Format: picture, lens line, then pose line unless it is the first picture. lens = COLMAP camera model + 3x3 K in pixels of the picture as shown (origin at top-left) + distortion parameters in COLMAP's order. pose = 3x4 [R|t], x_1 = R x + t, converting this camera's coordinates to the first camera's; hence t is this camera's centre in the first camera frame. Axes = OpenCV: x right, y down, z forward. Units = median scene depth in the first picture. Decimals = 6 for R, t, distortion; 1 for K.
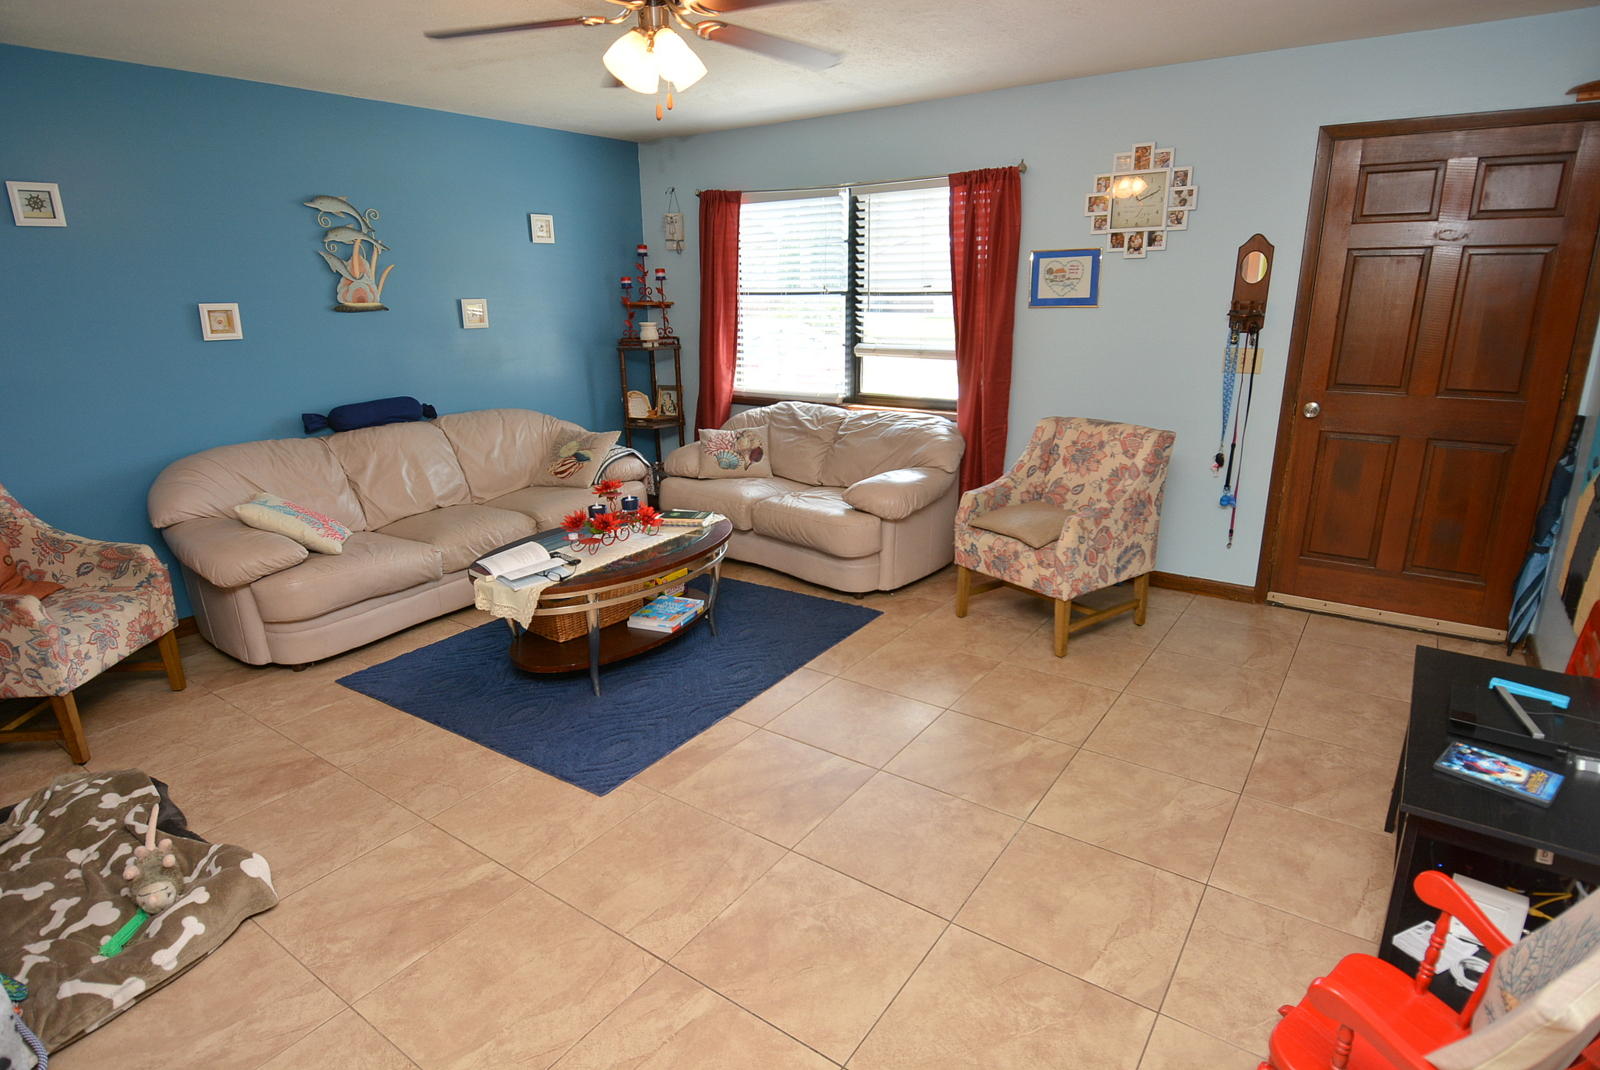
lens RADIAL K [[854.7, 0, 807.1], [0, 854.7, 536.2], [0, 0, 1]] dist [0.023465, -0.034513]
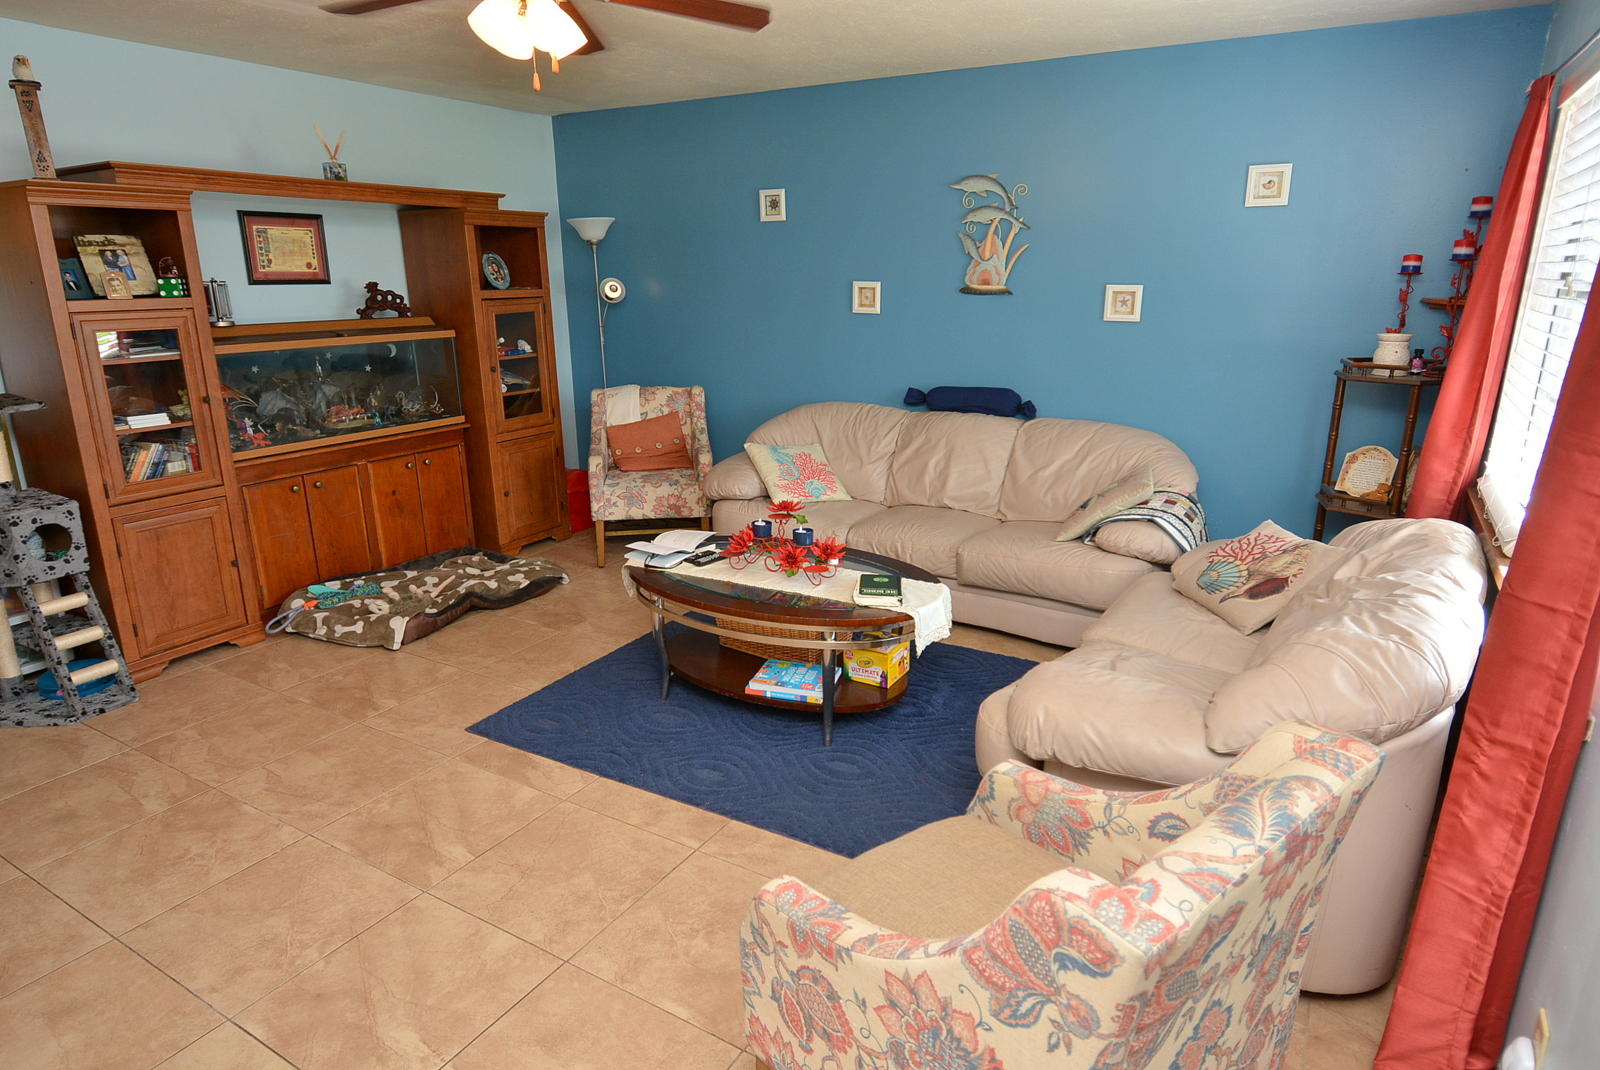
lens RADIAL K [[923.9, 0, 803.6], [0, 923.9, 533.6], [0, 0, 1]] dist [0.025081, -0.034049]
pose [[0.074762, 0.286363, -0.955200, 0.603846], [-0.280523, 0.925238, 0.255424, -0.252294], [0.956931, 0.248860, 0.149504, 0.816276]]
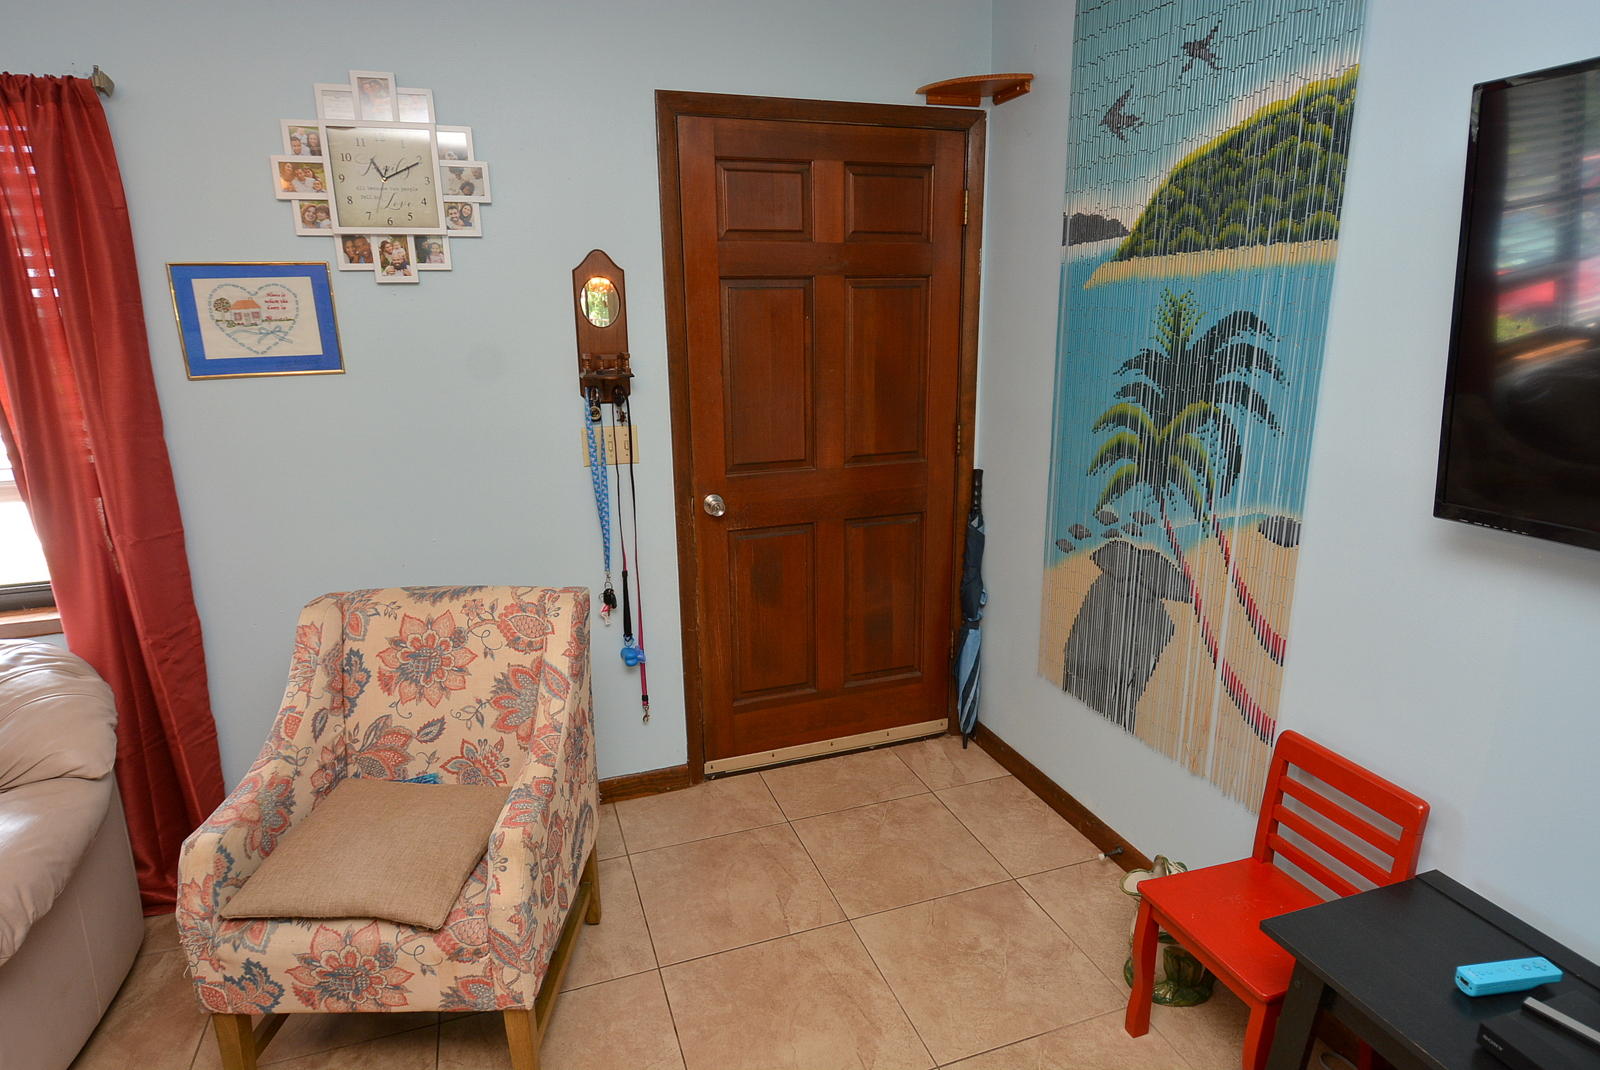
lens RADIAL K [[901.8, 0, 806.5], [0, 901.8, 535.3], [0, 0, 1]] dist [0.022220, -0.030042]
pose [[0.580975, -0.193114, 0.790680, 0.047032], [0.235595, 0.969759, 0.063741, -0.153225], [-0.779078, 0.149249, 0.608902, 0.502235]]
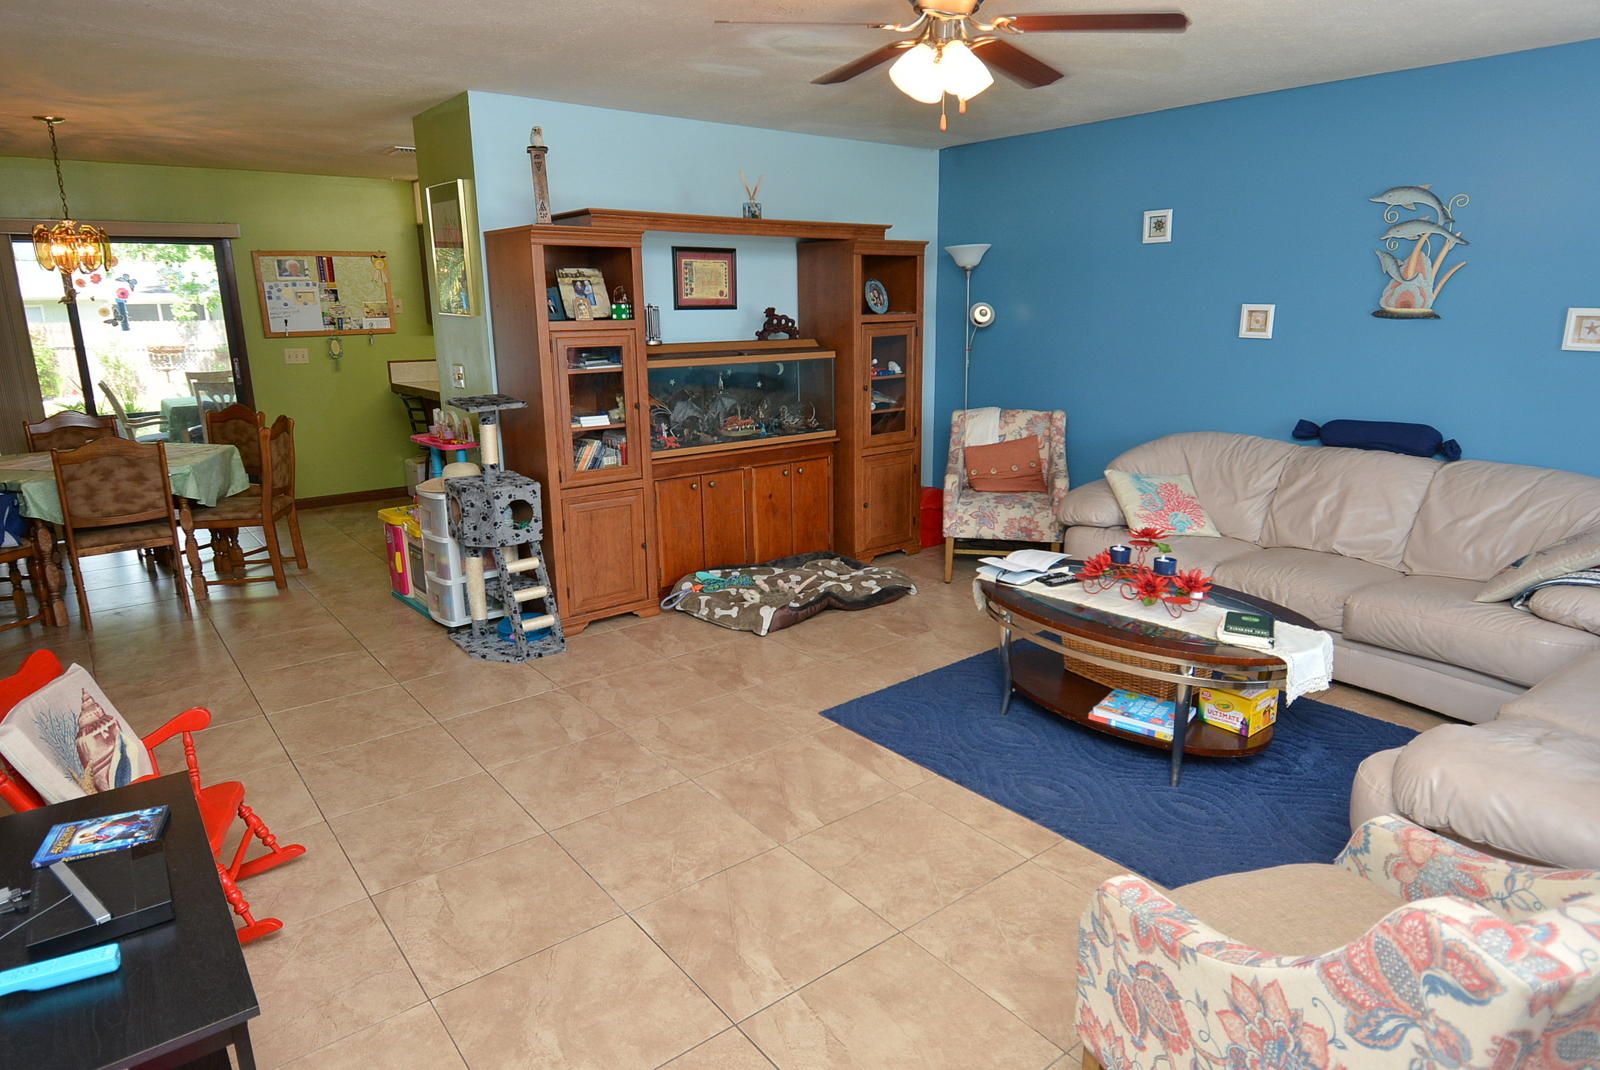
lens RADIAL K [[945.4, 0, 804.0], [0, 945.4, 534.9], [0, 0, 1]] dist [0.022960, -0.028496]
pose [[-0.286989, 0.248496, -0.925142, 0.655546], [-0.258549, 0.909833, 0.324588, -0.248048], [0.922383, 0.332347, -0.196864, 0.804771]]
